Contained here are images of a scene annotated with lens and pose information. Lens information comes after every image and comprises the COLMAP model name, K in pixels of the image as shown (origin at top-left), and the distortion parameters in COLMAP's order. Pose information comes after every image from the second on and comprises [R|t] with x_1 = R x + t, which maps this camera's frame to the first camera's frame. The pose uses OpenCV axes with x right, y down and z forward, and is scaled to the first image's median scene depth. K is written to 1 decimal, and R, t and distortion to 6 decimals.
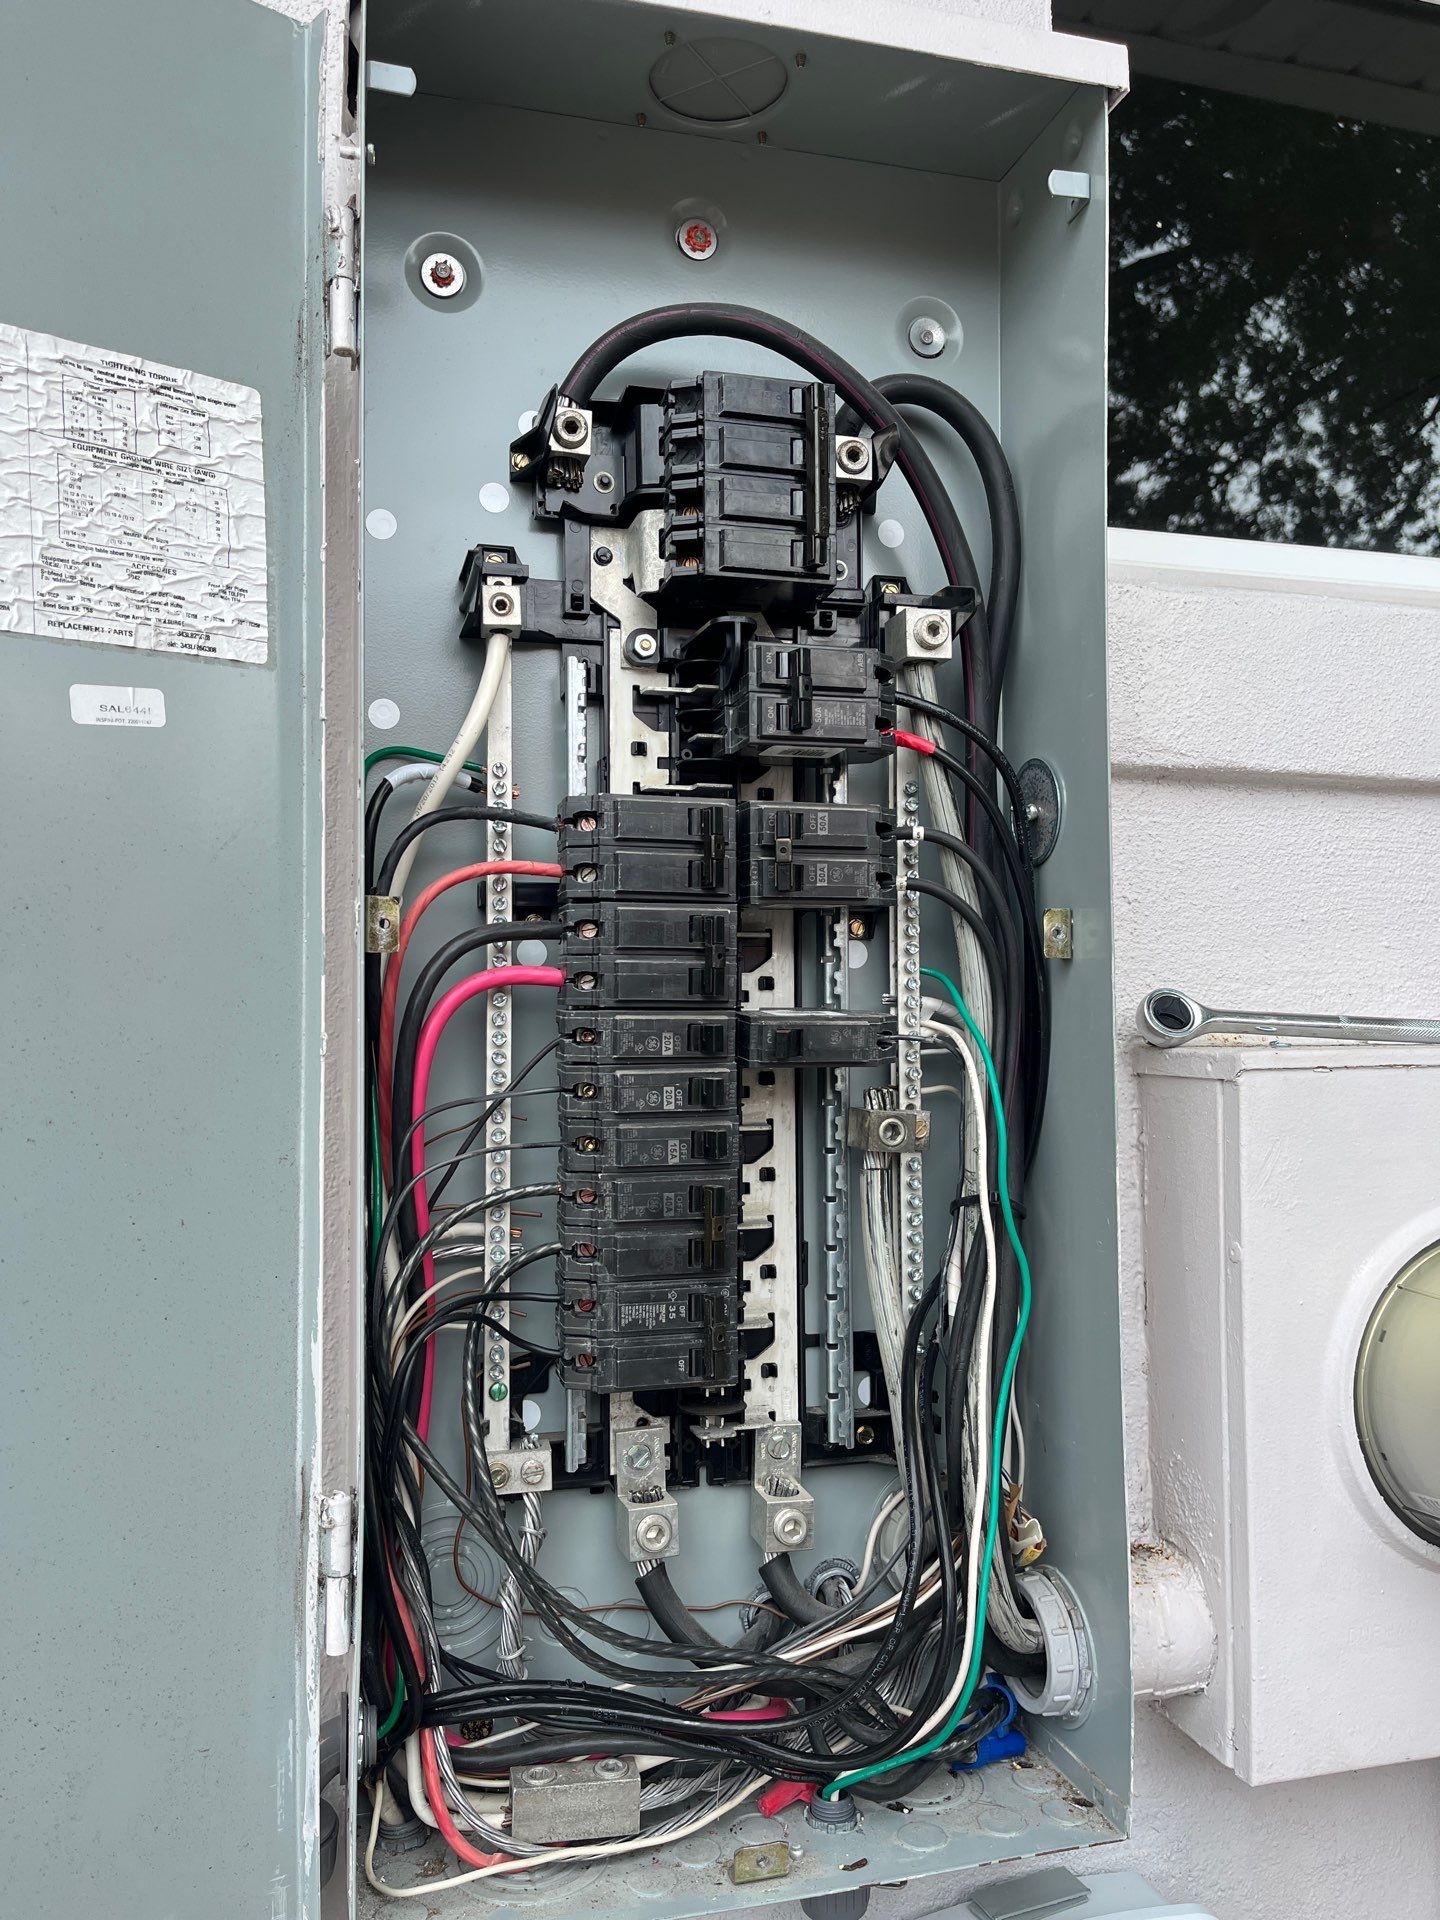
lens RADIAL K [[1386.9, 0, 720.0], [0, 1386.9, 960.0], [0, 0, 1]] dist [0.040548, -0.037769]
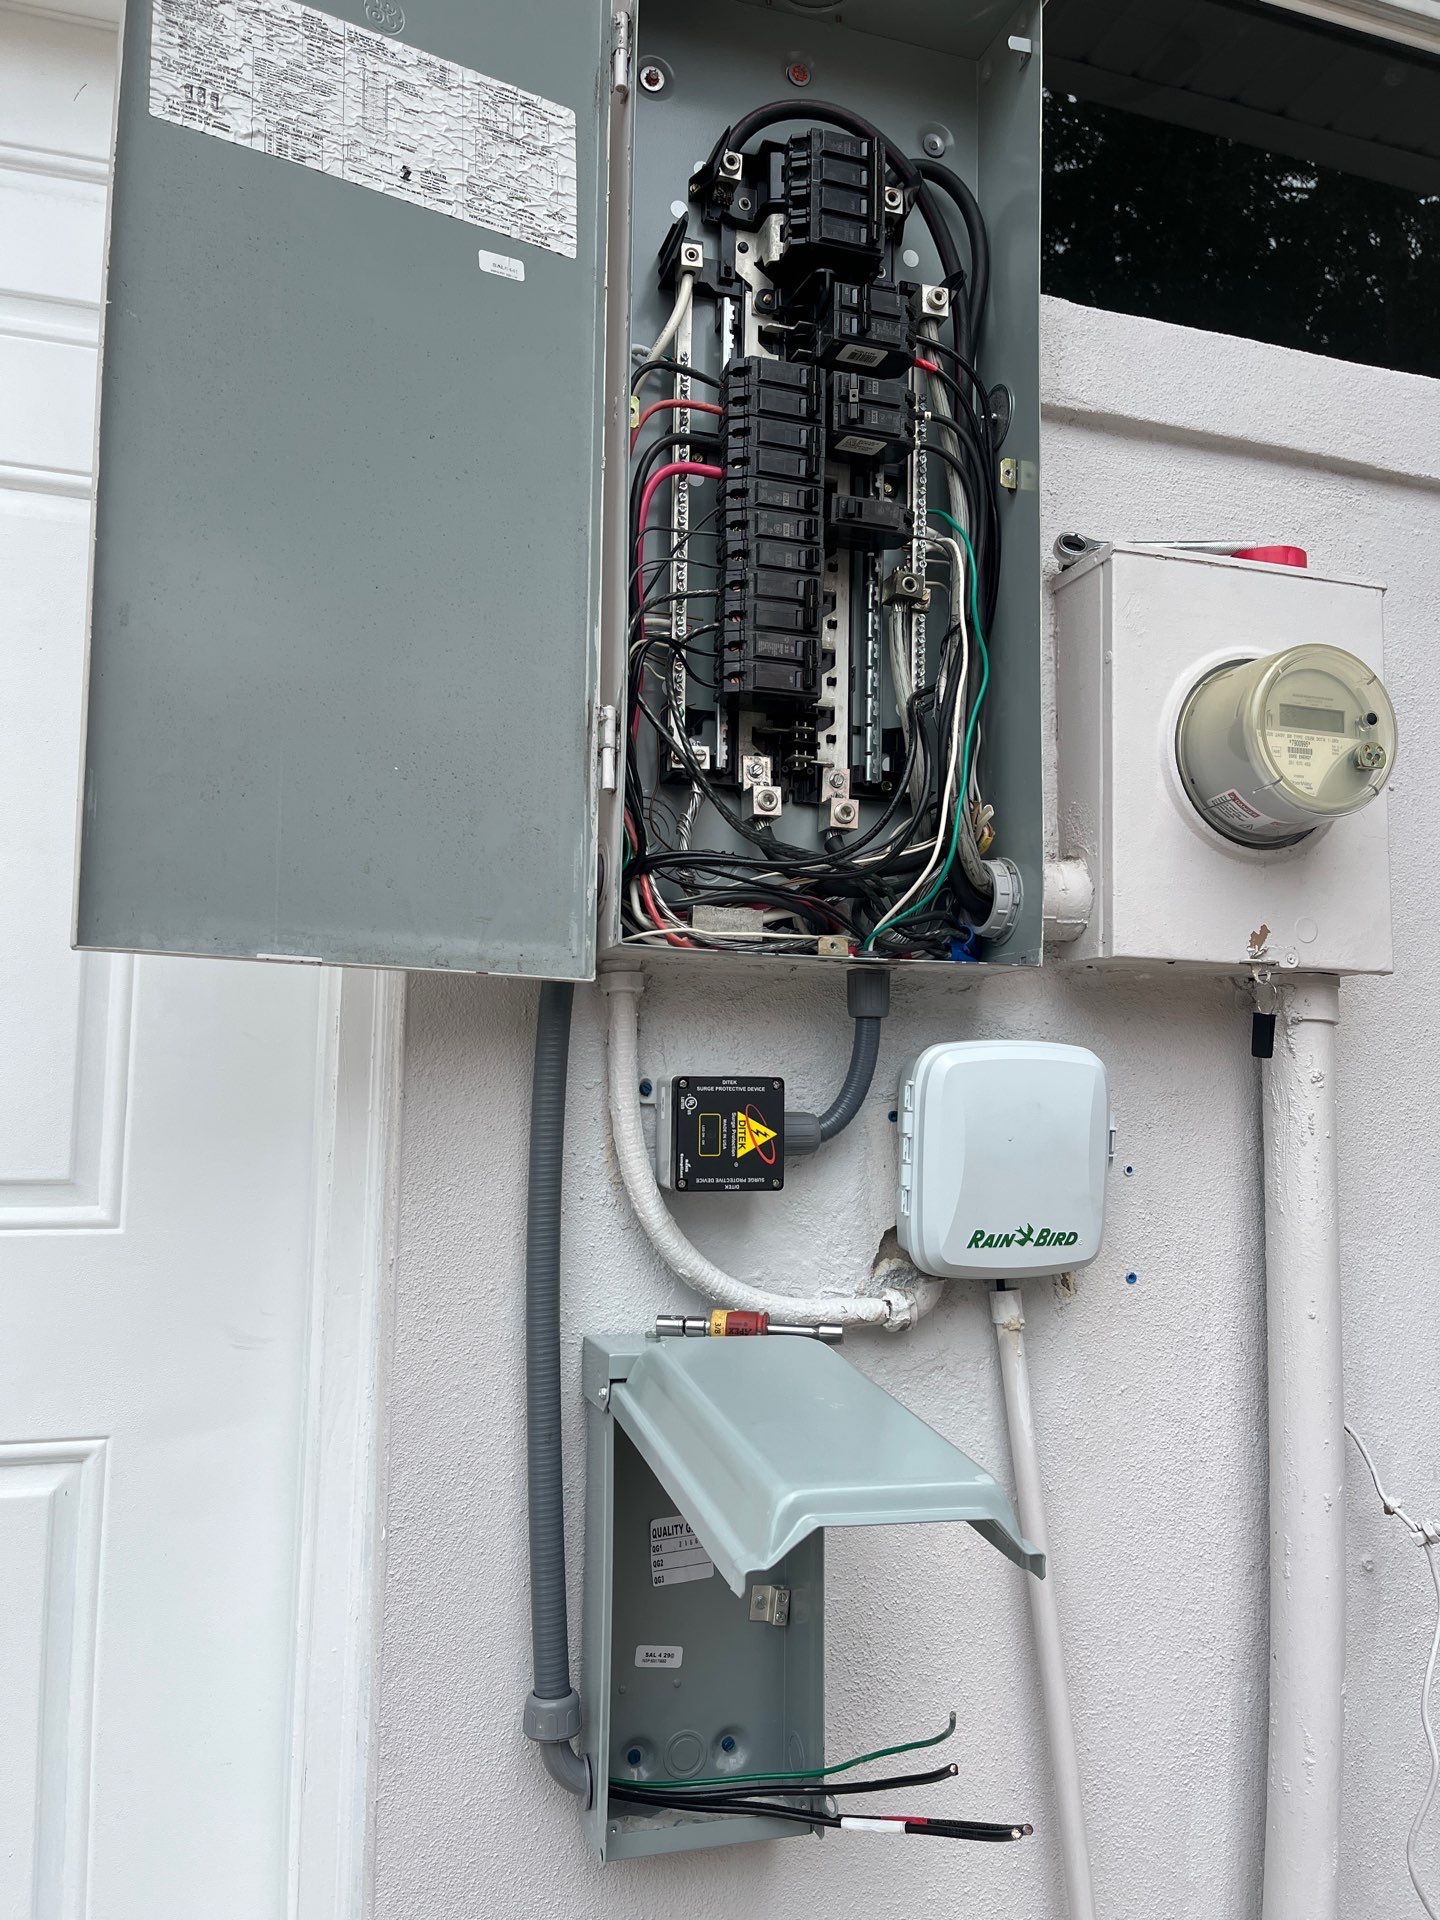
lens RADIAL K [[1359.5, 0, 711.4], [0, 1359.5, 1005.9], [0, 0, 1]] dist [0.025743, -0.060023]
pose [[0.999270, 0.021657, 0.031463, -0.152665], [-0.020948, 0.999523, -0.022688, 0.655942], [-0.031939, 0.022012, 0.999247, -0.615086]]
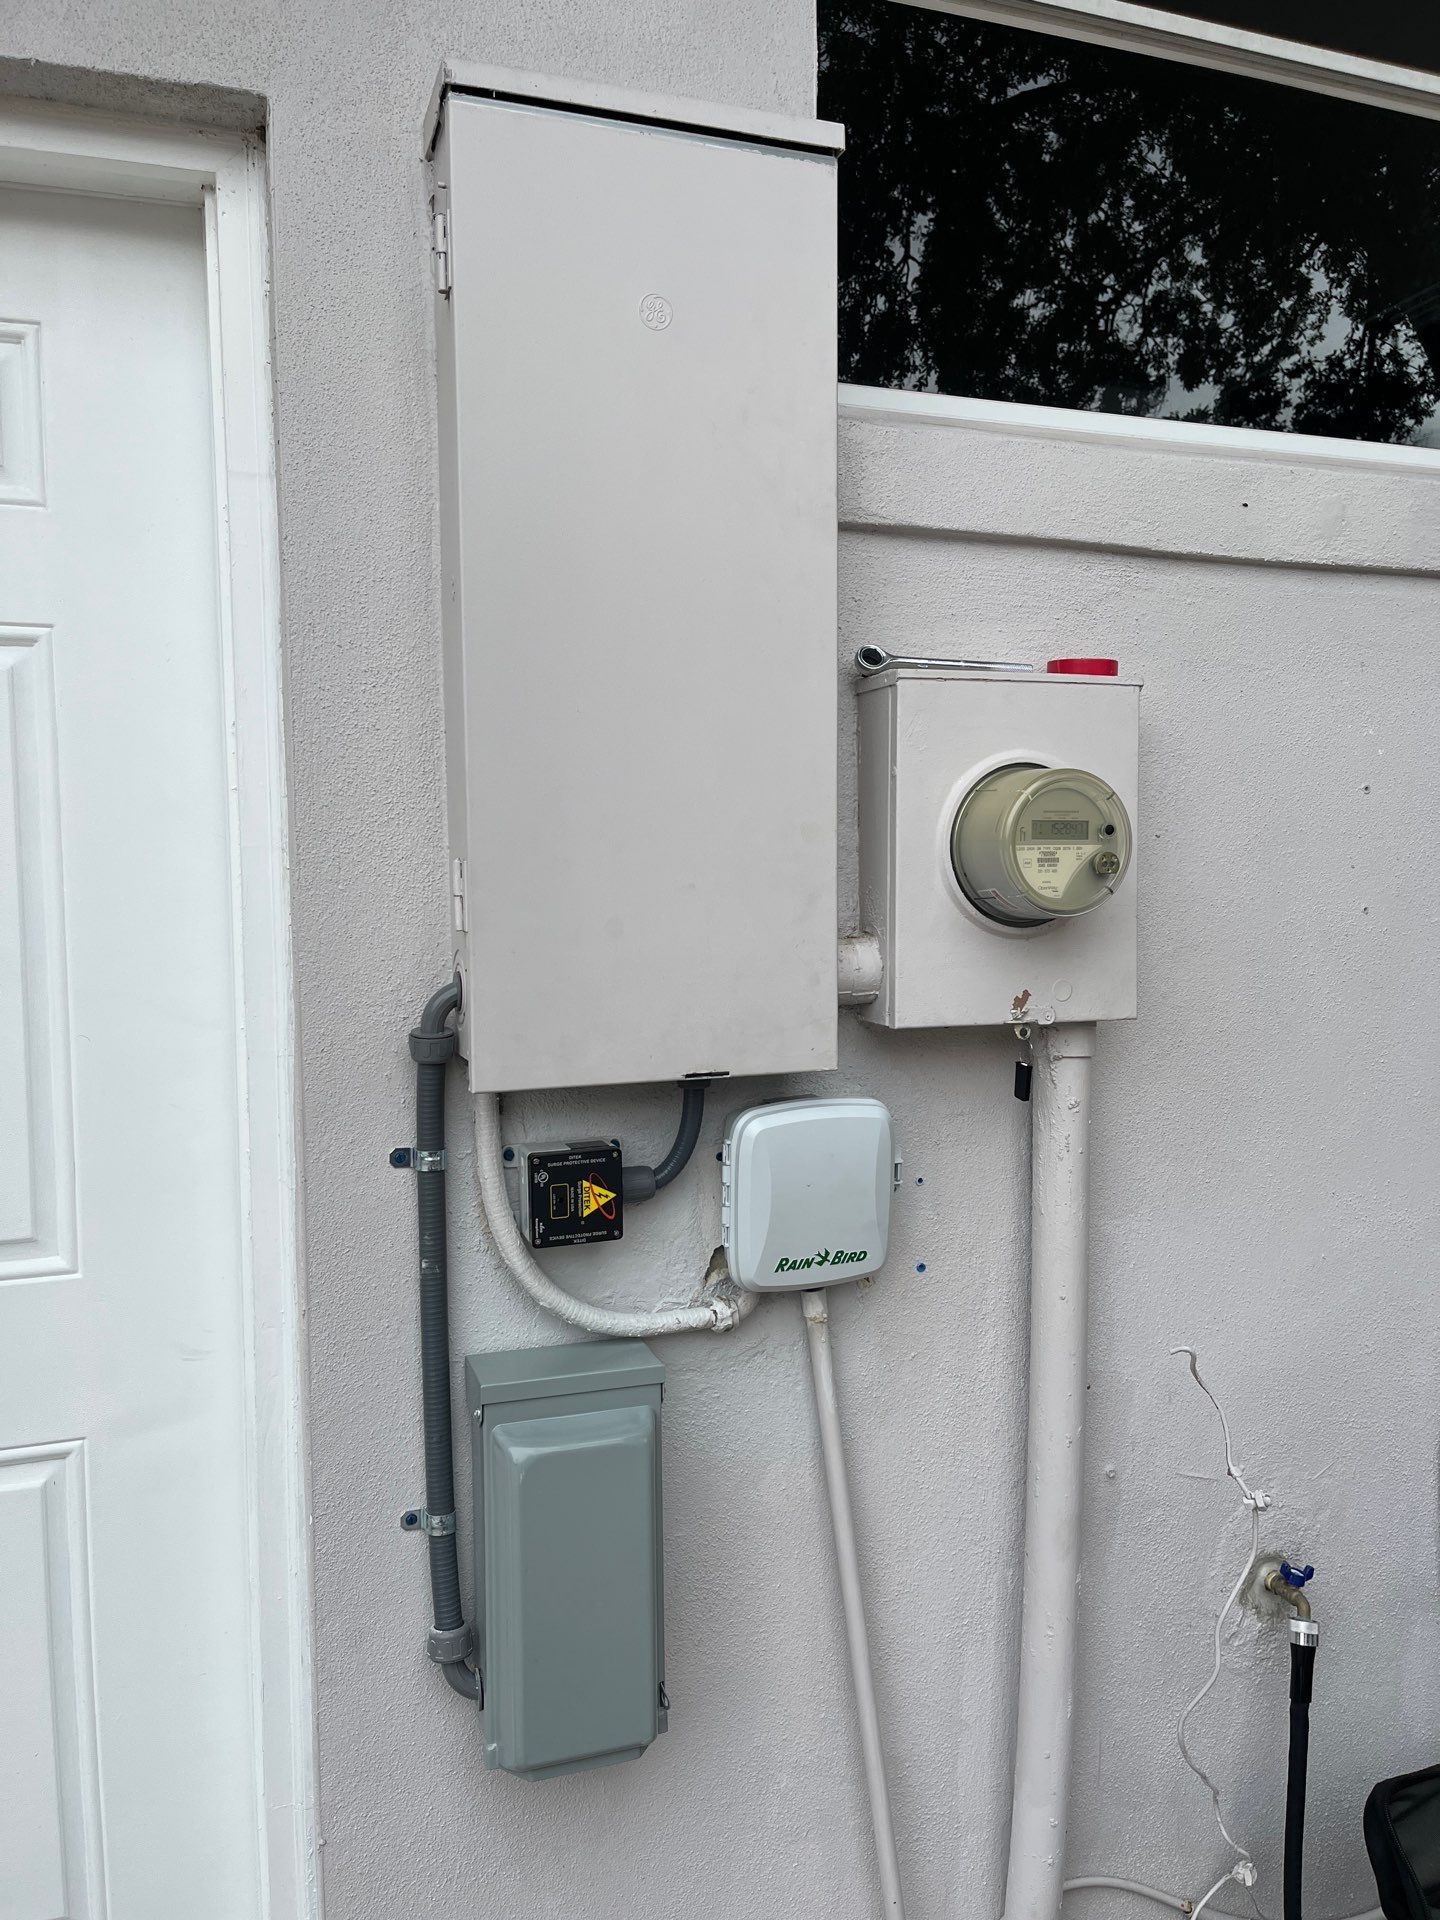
lens RADIAL K [[1367.8, 0, 720.0], [0, 1367.8, 960.0], [0, 0, 1]] dist [0.050543, -0.135297]
pose [[0.997357, -0.009811, 0.071995, -0.022556], [0.001040, 0.992668, 0.120867, 0.229858], [-0.072653, -0.120473, 0.990054, -0.918928]]
